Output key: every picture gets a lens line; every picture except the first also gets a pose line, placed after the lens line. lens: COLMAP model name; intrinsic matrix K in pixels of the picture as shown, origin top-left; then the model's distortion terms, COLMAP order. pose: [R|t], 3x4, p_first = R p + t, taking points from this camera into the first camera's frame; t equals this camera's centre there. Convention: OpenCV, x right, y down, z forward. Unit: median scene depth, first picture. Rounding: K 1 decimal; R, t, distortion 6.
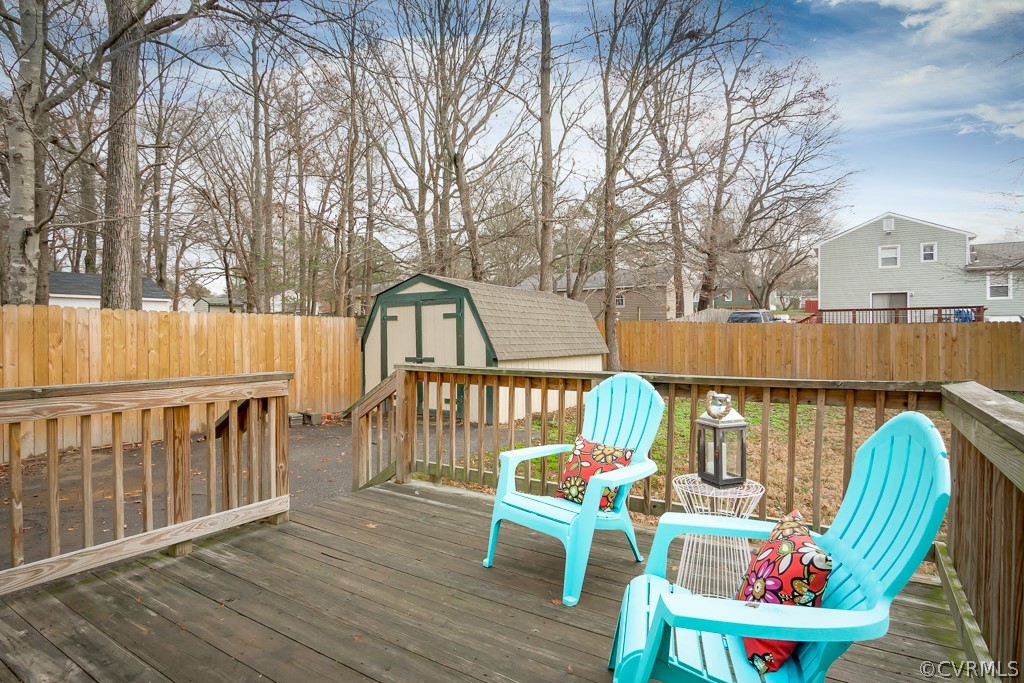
lens RADIAL K [[544.7, 0, 513.3], [0, 544.7, 338.7], [0, 0, 1]] dist [-0.022568, 0.002590]
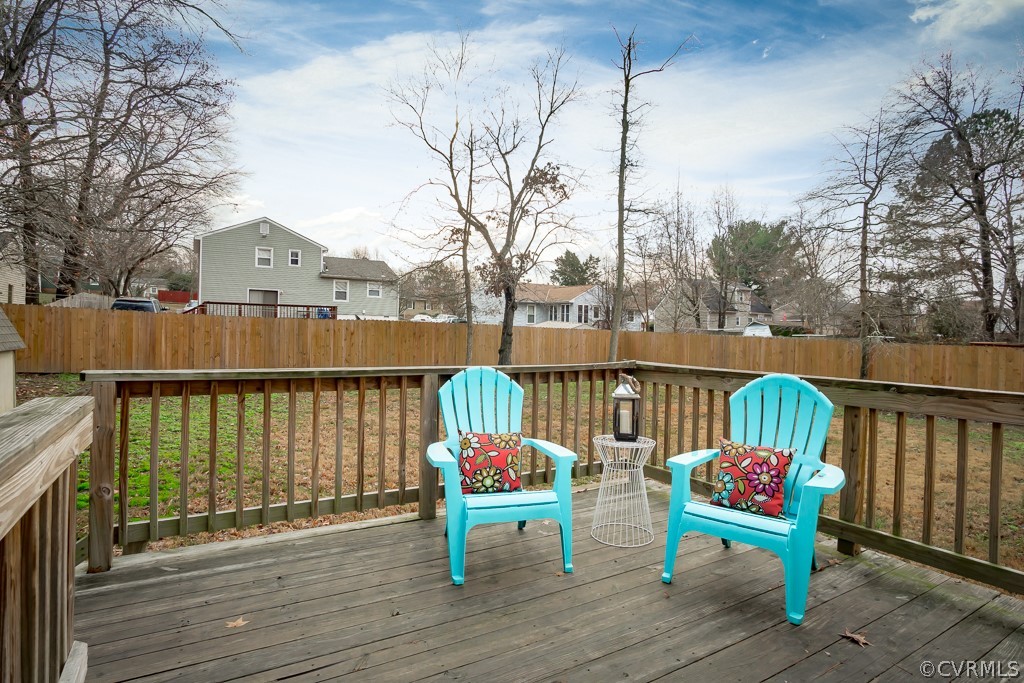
lens RADIAL K [[544.7, 0, 508.2], [0, 544.7, 332.7], [0, 0, 1]] dist [-0.022568, 0.002590]
pose [[0.454538, 0.008270, 0.890689, -0.134381], [-0.012683, 0.999916, -0.002812, -0.000350], [-0.890637, -0.010018, 0.454604, 0.083487]]
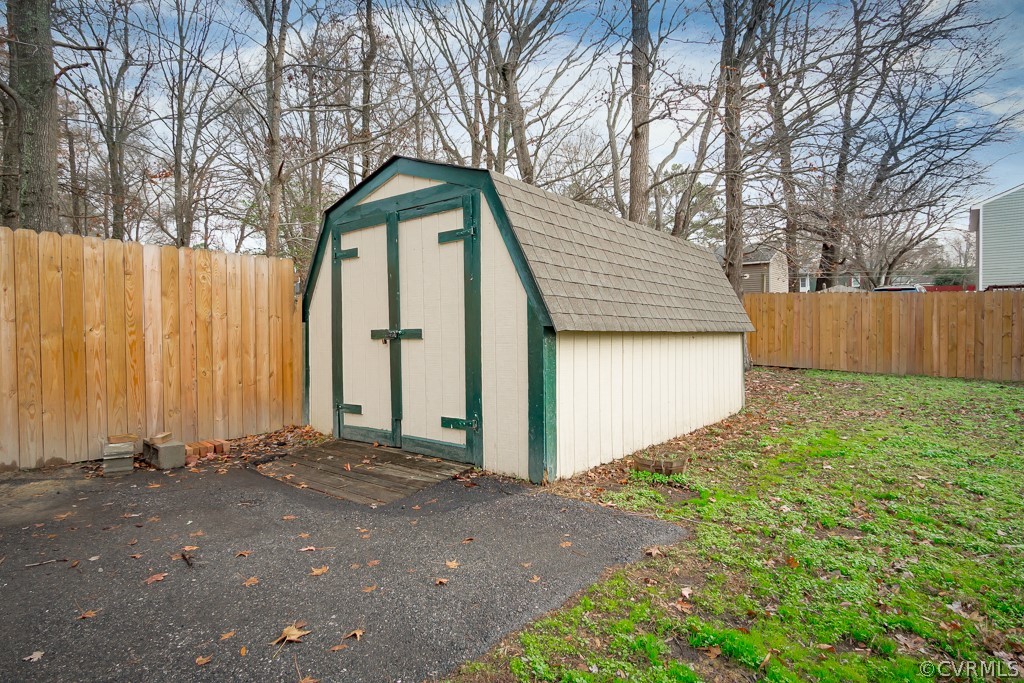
lens RADIAL K [[544.7, 0, 509.7], [0, 544.7, 337.1], [0, 0, 1]] dist [-0.022568, 0.002590]
pose [[0.991441, 0.001012, -0.130554, -0.004783], [-0.000078, 0.999974, 0.007160, 0.022295], [0.130558, -0.007088, 0.991415, 0.317884]]
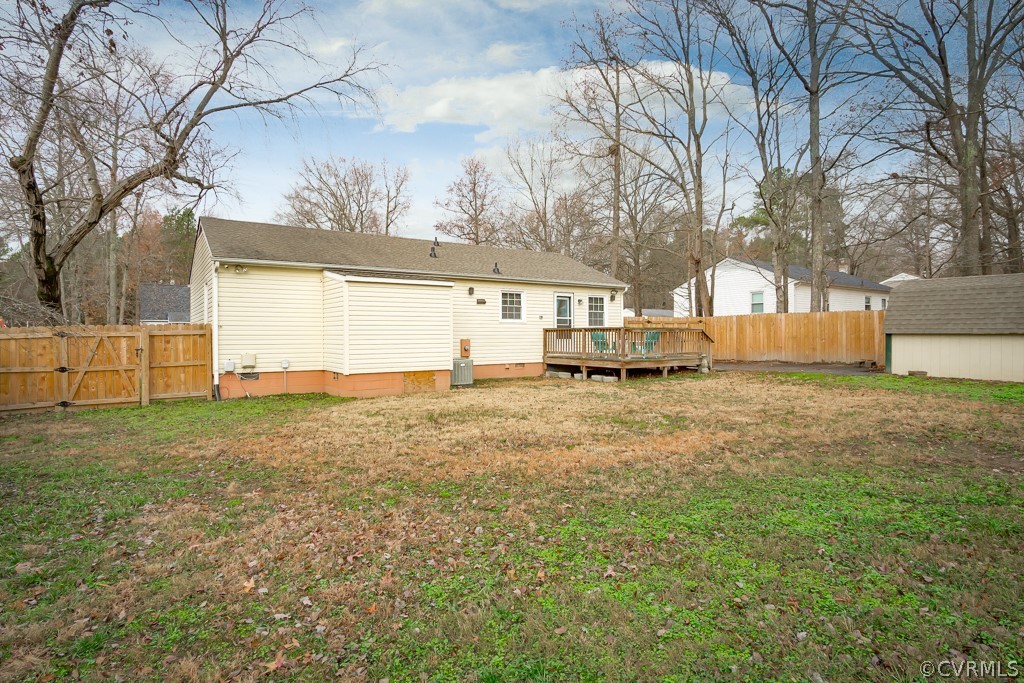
lens RADIAL K [[544.7, 0, 508.8], [0, 544.7, 338.2], [0, 0, 1]] dist [-0.022568, 0.002590]
pose [[-0.410242, 0.008067, -0.911941, 1.030148], [-0.003755, 0.999937, 0.010534, 0.022057], [0.911969, 0.007746, -0.410186, 0.345645]]
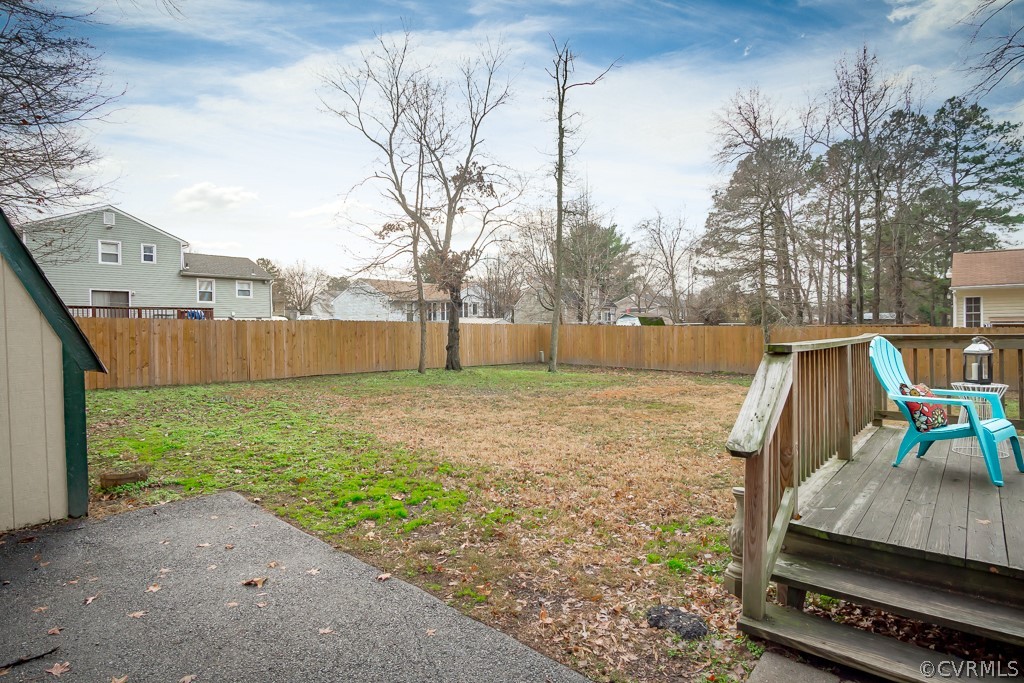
lens RADIAL K [[544.7, 0, 507.9], [0, 544.7, 334.2], [0, 0, 1]] dist [-0.022568, 0.002590]
pose [[0.163701, -0.007712, 0.986480, -0.238715], [0.021884, 0.999752, 0.004184, 0.005262], [-0.986267, 0.020903, 0.163829, 0.313134]]
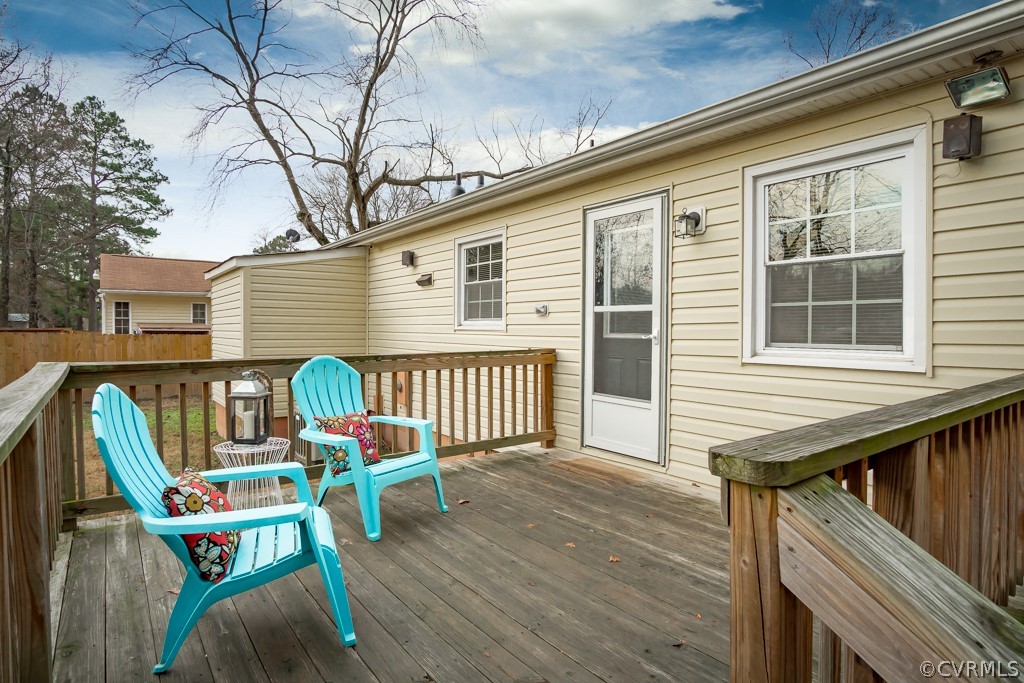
lens RADIAL K [[544.7, 0, 511.1], [0, 544.7, 336.9], [0, 0, 1]] dist [-0.022568, 0.002590]
pose [[-0.931547, -0.005971, 0.363571, -0.084748], [0.004046, 0.999633, 0.026784, -0.001592], [-0.363597, 0.026422, -0.931181, 0.258739]]
